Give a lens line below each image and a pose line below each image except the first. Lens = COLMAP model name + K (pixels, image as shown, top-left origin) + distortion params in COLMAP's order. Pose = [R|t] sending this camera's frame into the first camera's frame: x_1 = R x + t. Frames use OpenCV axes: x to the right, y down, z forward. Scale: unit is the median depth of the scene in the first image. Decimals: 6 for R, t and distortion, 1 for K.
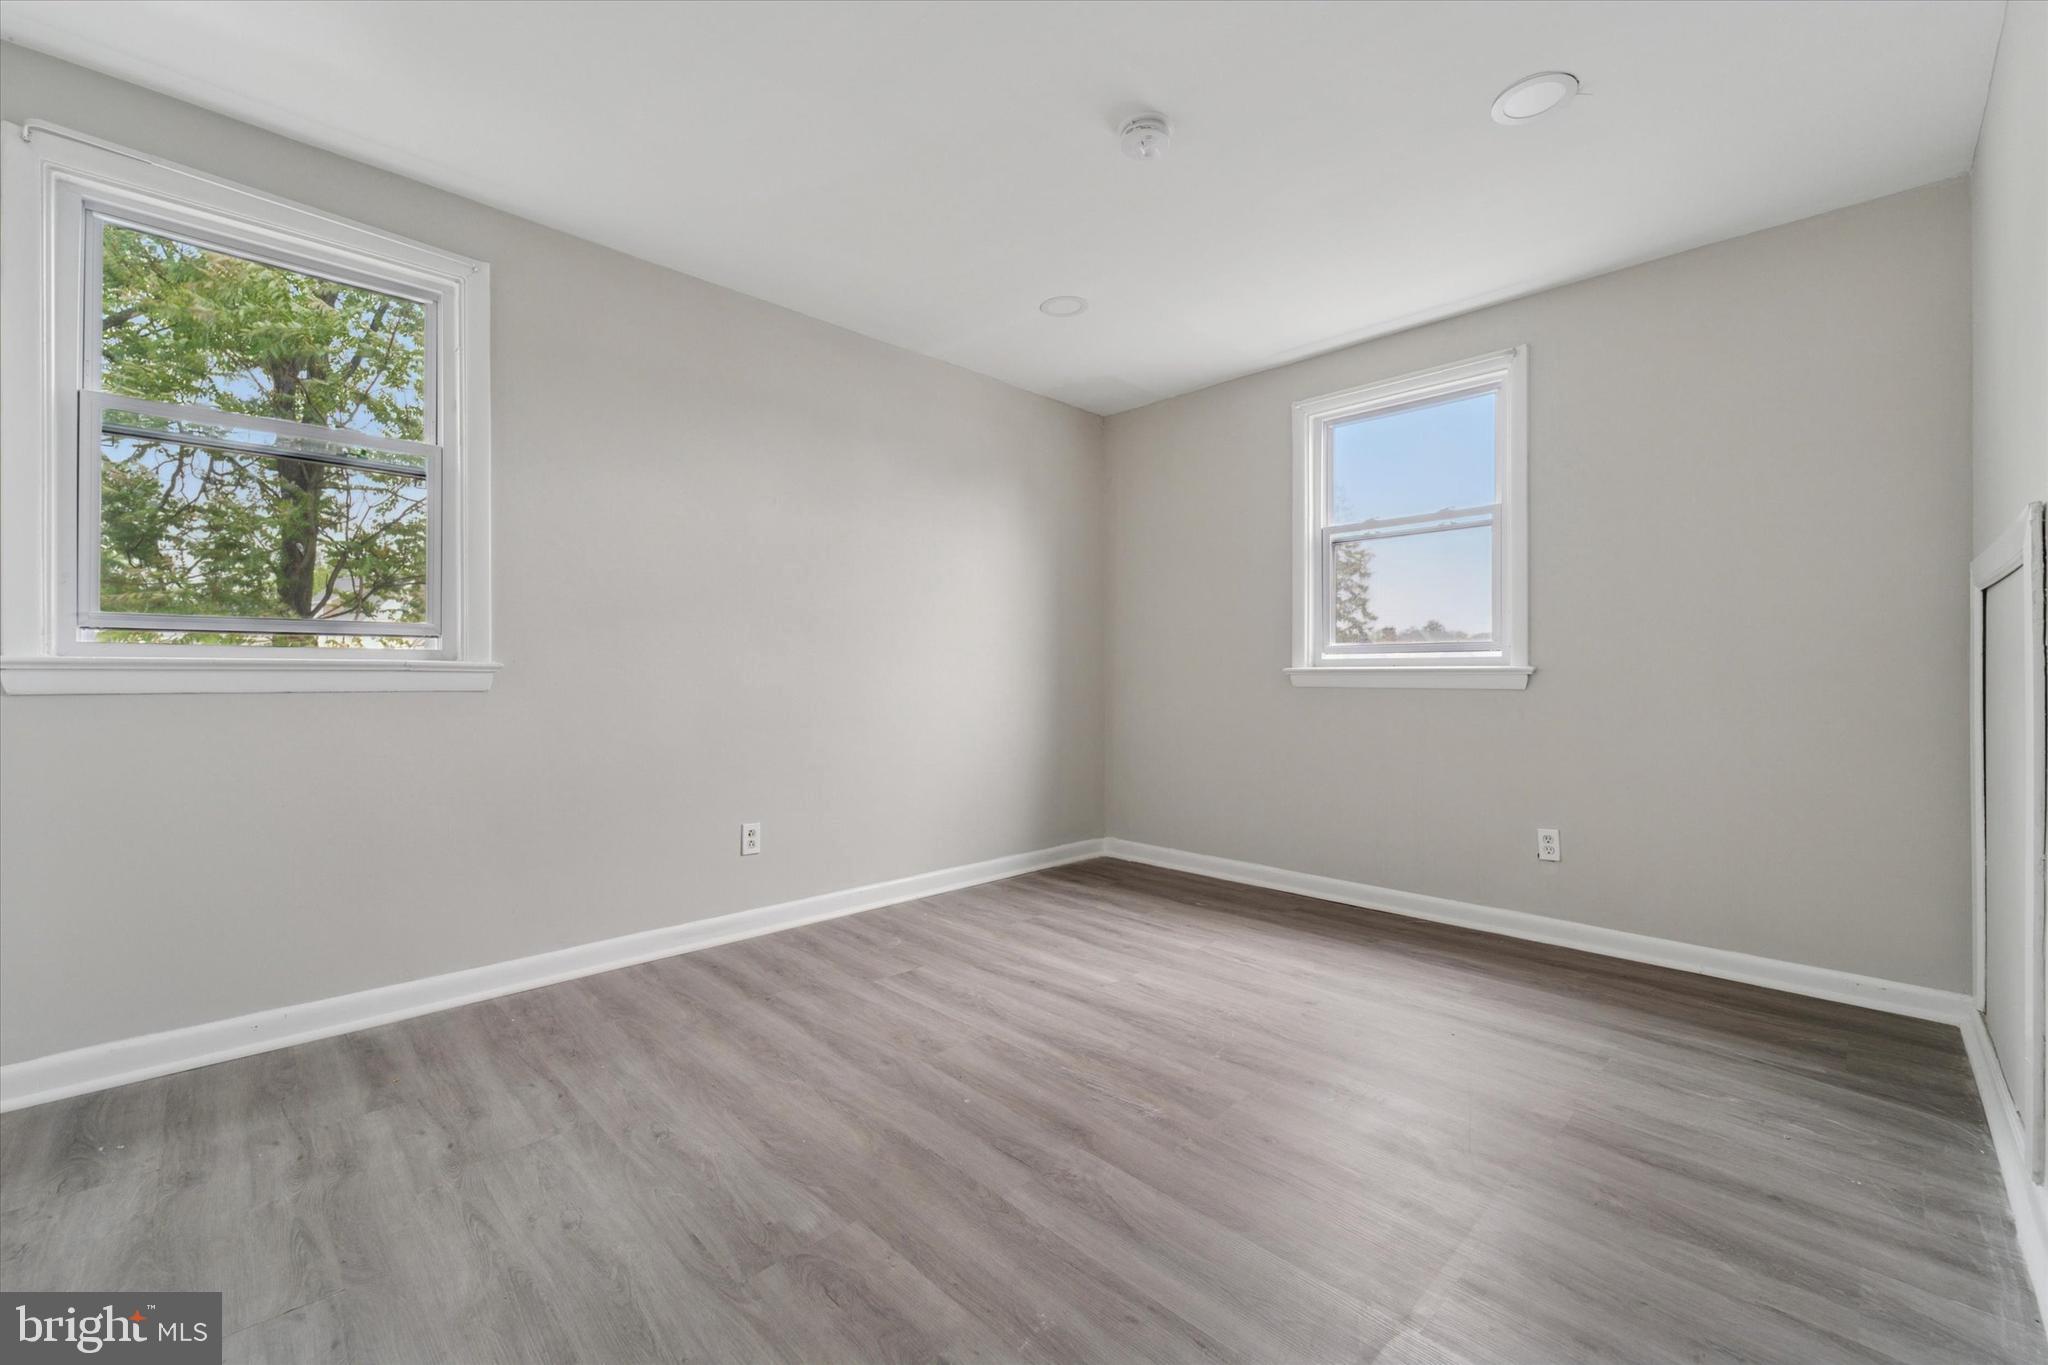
lens RADIAL K [[832.4, 0, 1025.8], [0, 832.4, 672.6], [0, 0, 1]] dist [-0.000278, -0.000233]
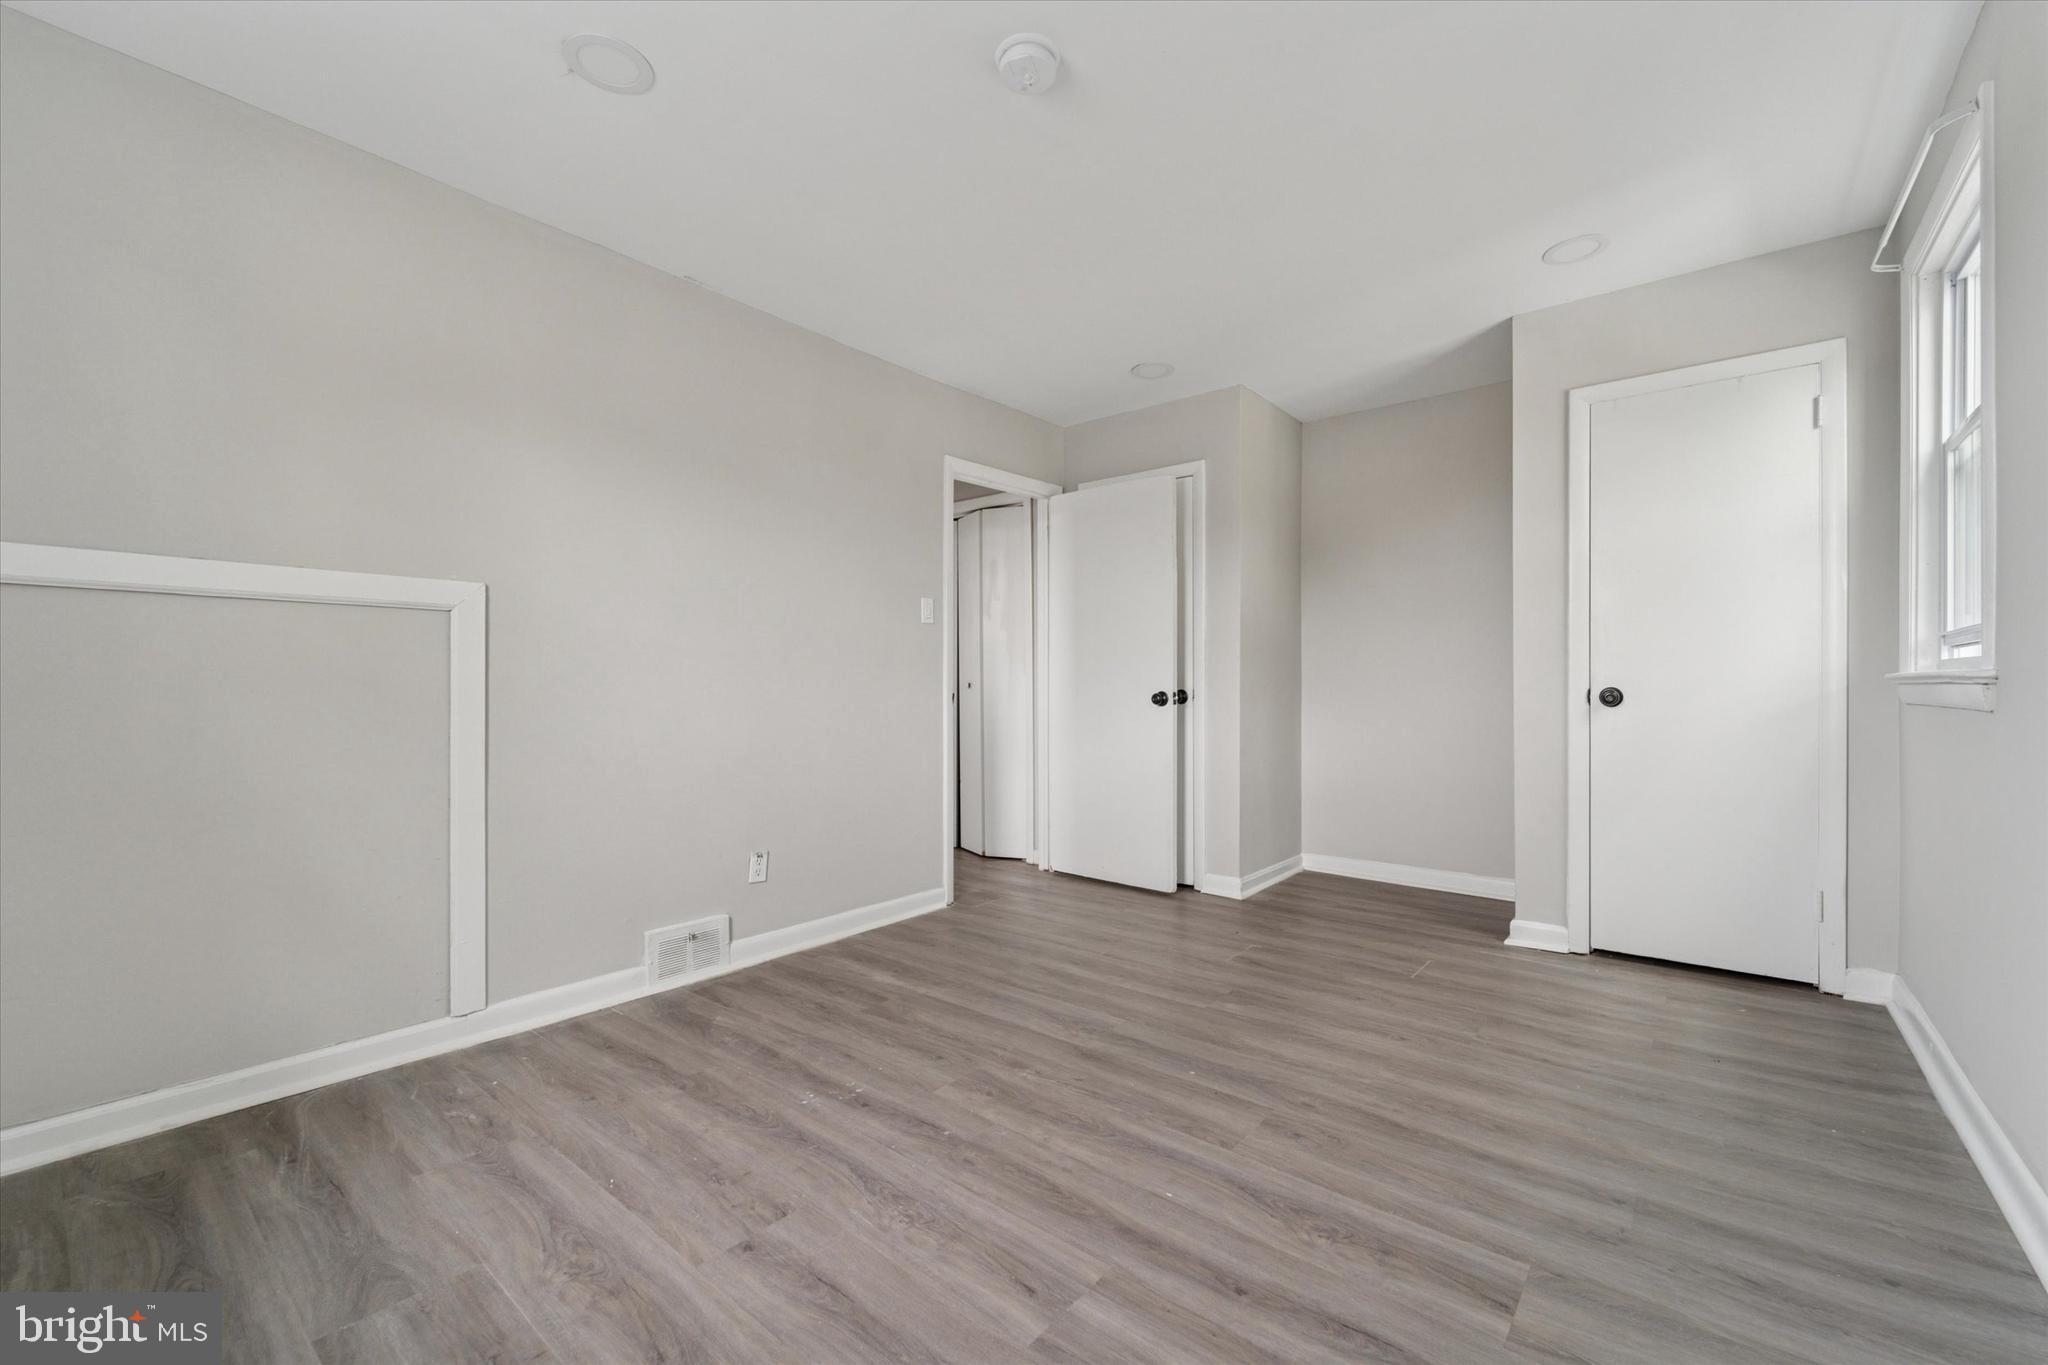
lens RADIAL K [[837.9, 0, 1027.1], [0, 837.9, 689.1], [0, 0, 1]] dist [-0.001653, -0.000631]
pose [[-0.993949, 0.002379, -0.109814, 0.210807], [0.002713, 0.999992, -0.002888, 0.004312], [0.109806, -0.003169, -0.993948, 1.630549]]
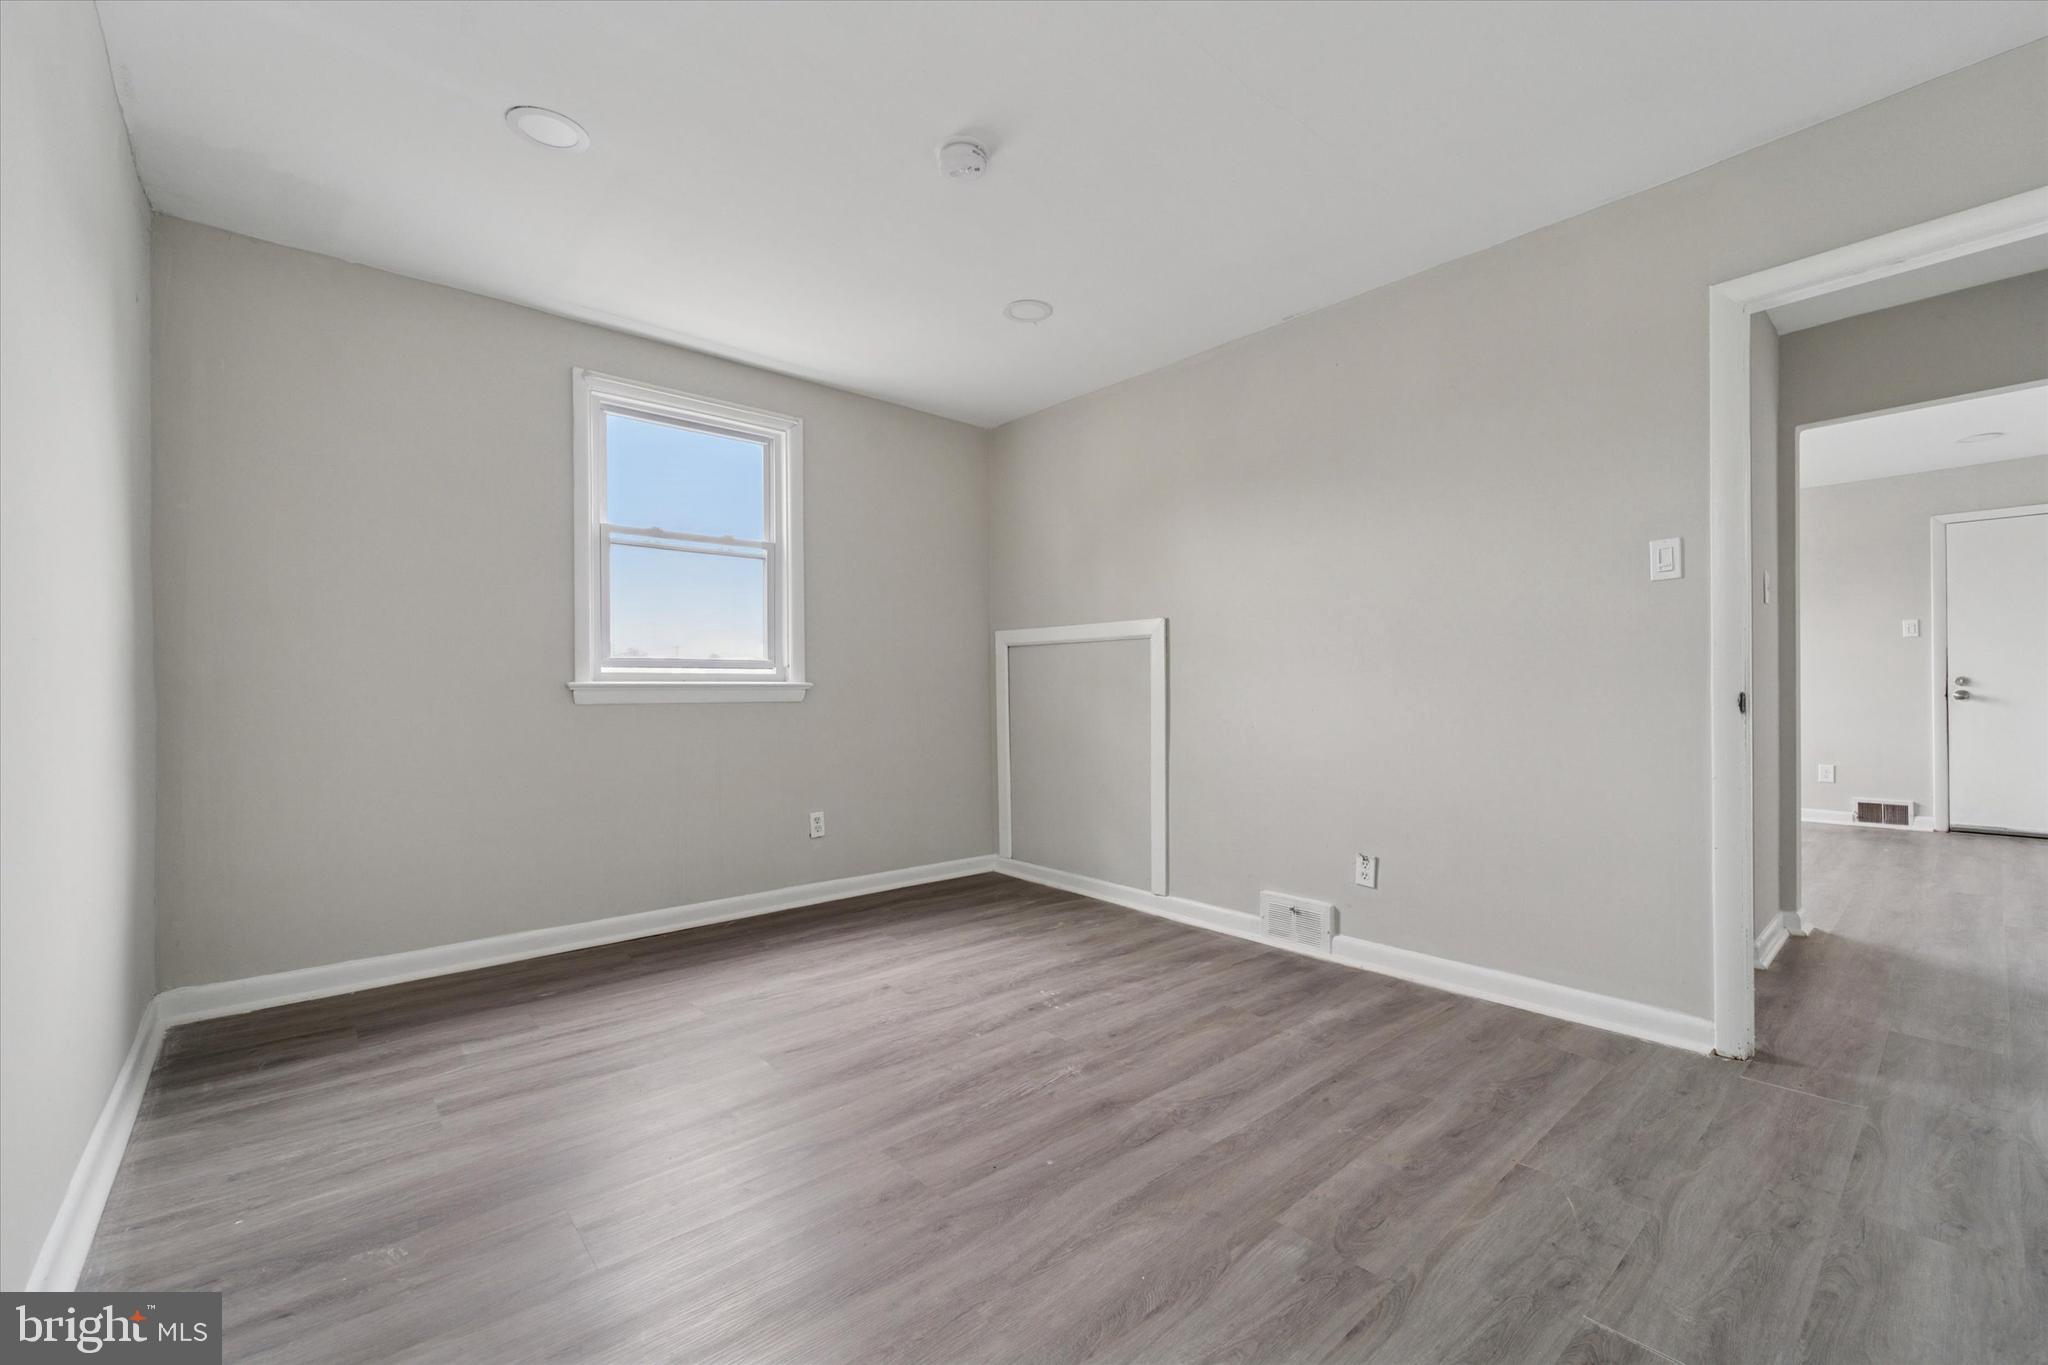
lens RADIAL K [[837.9, 0, 1027.1], [0, 837.9, 689.1], [0, 0, 1]] dist [-0.001653, -0.000631]
pose [[0.055698, -0.001057, 0.998447, -0.761687], [0.001137, 0.999999, 0.000996, 0.001655], [-0.998447, 0.001080, 0.055699, 0.760846]]
